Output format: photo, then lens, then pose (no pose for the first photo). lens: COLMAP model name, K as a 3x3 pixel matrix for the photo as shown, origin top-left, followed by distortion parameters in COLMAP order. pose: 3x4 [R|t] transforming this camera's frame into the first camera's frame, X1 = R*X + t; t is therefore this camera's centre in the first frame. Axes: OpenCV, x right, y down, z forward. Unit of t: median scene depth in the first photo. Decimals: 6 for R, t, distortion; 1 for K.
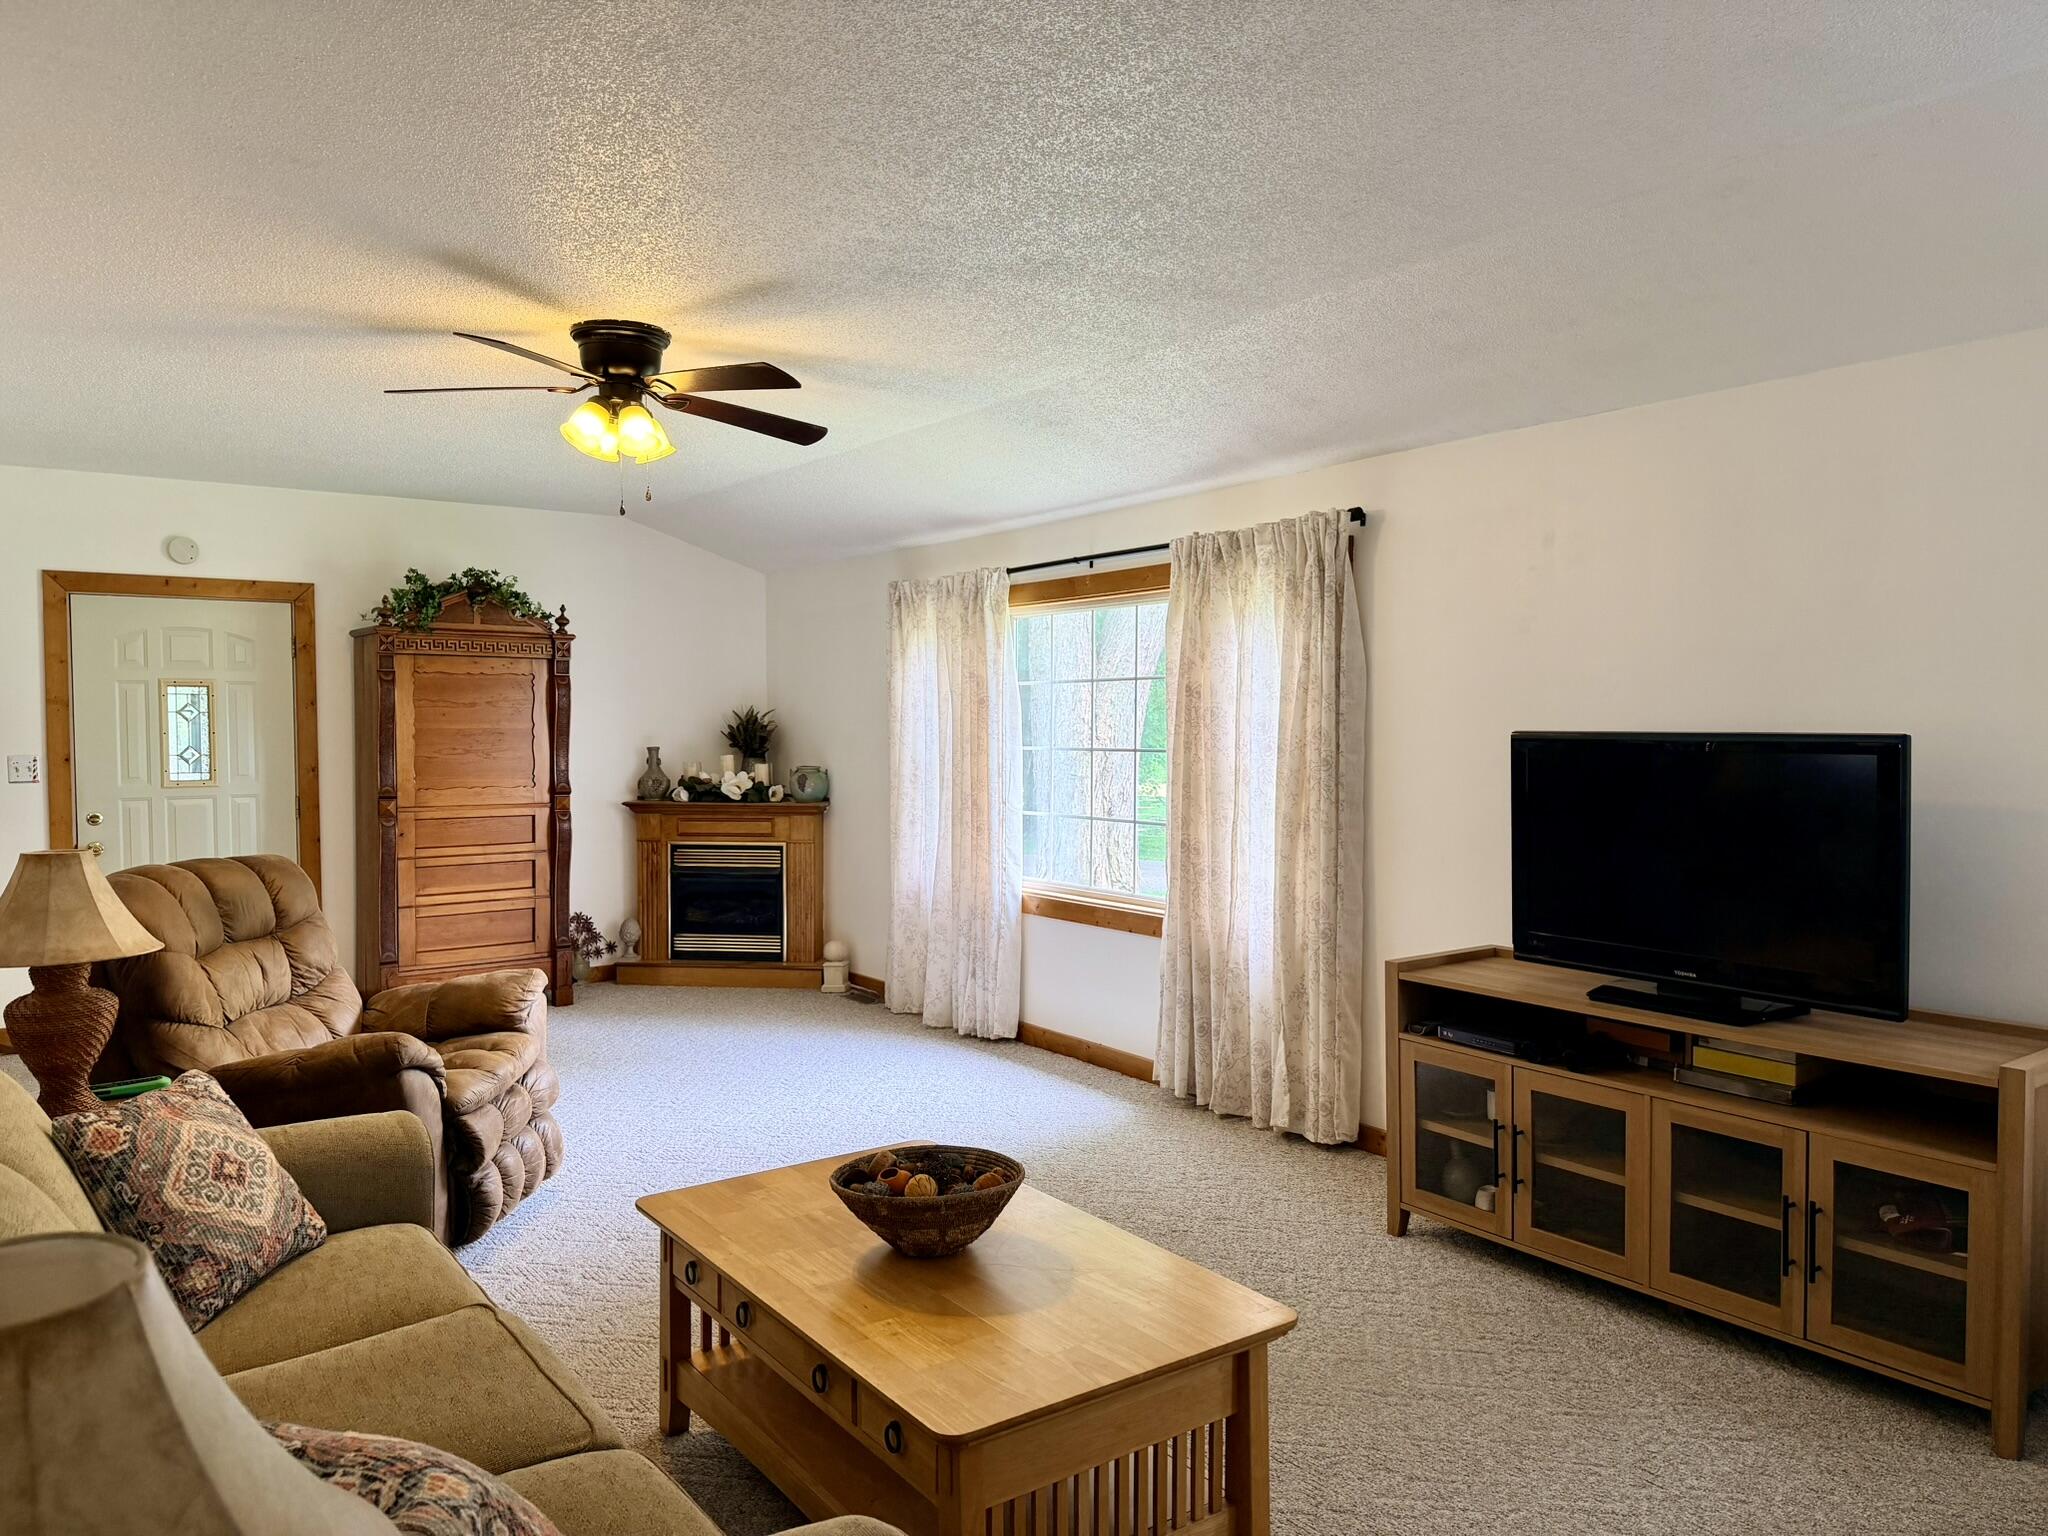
lens RADIAL K [[1442.5, 0, 1025.2], [0, 1442.5, 776.3], [0, 0, 1]] dist [0.090772, -0.106321]
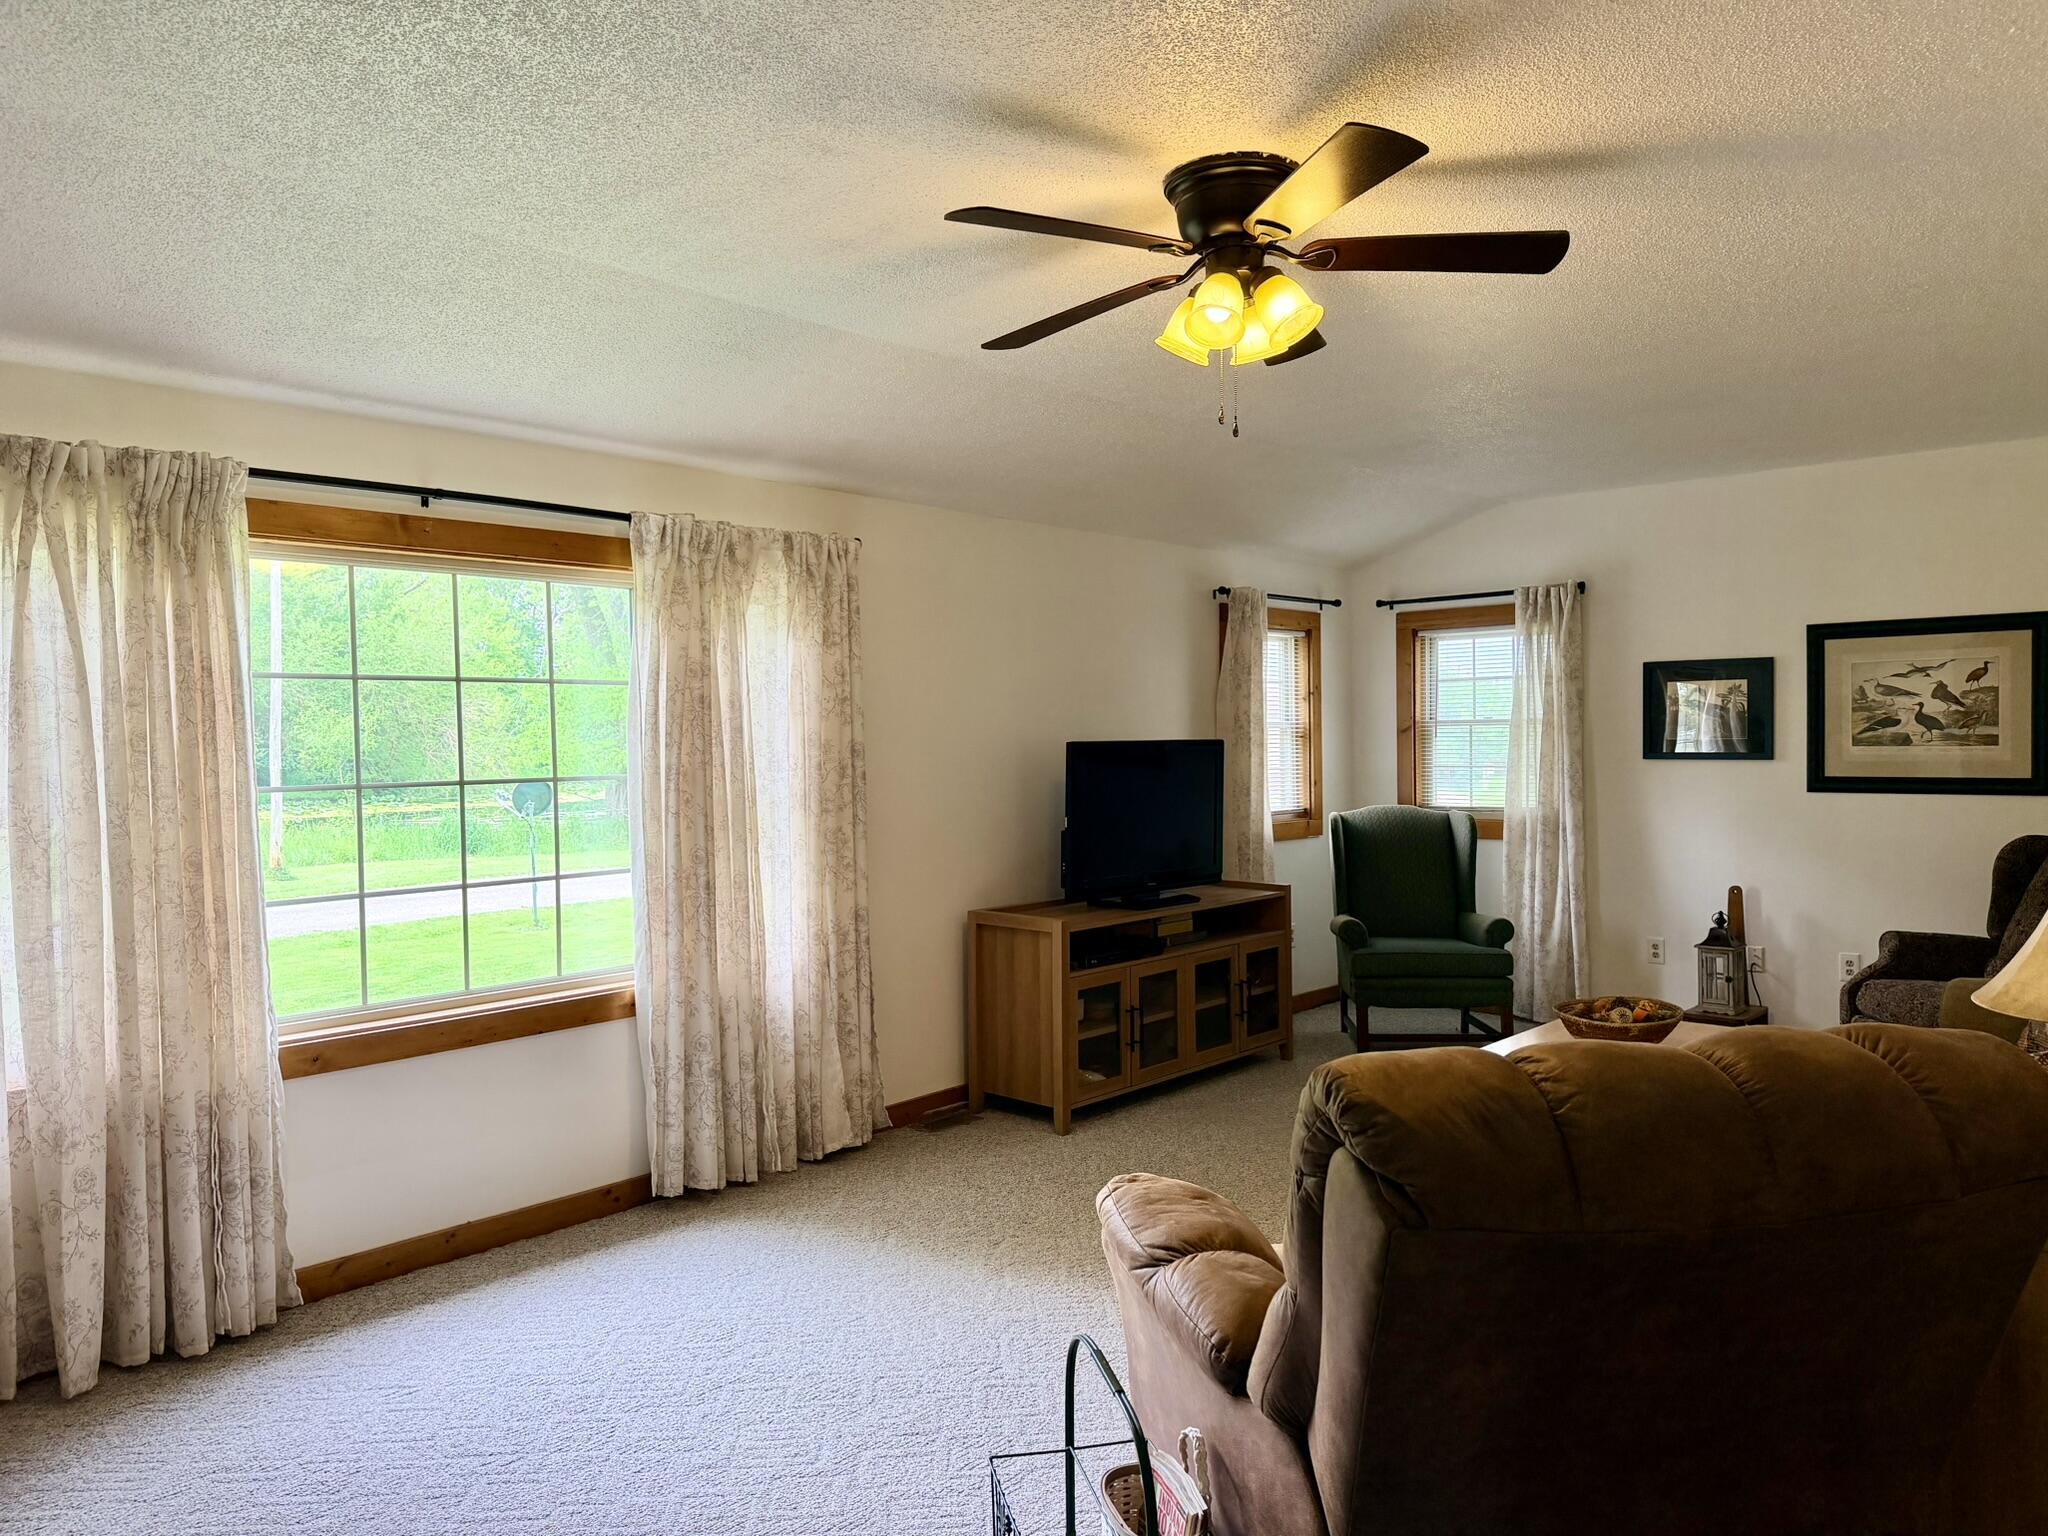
lens RADIAL K [[1442.5, 0, 1008.2], [0, 1442.5, 777.3], [0, 0, 1]] dist [0.090772, -0.106321]
pose [[-0.212857, -0.026081, 0.976735, -2.223514], [0.051481, 0.997956, 0.037866, -0.112181], [-0.975726, 0.058344, -0.211079, 2.981492]]
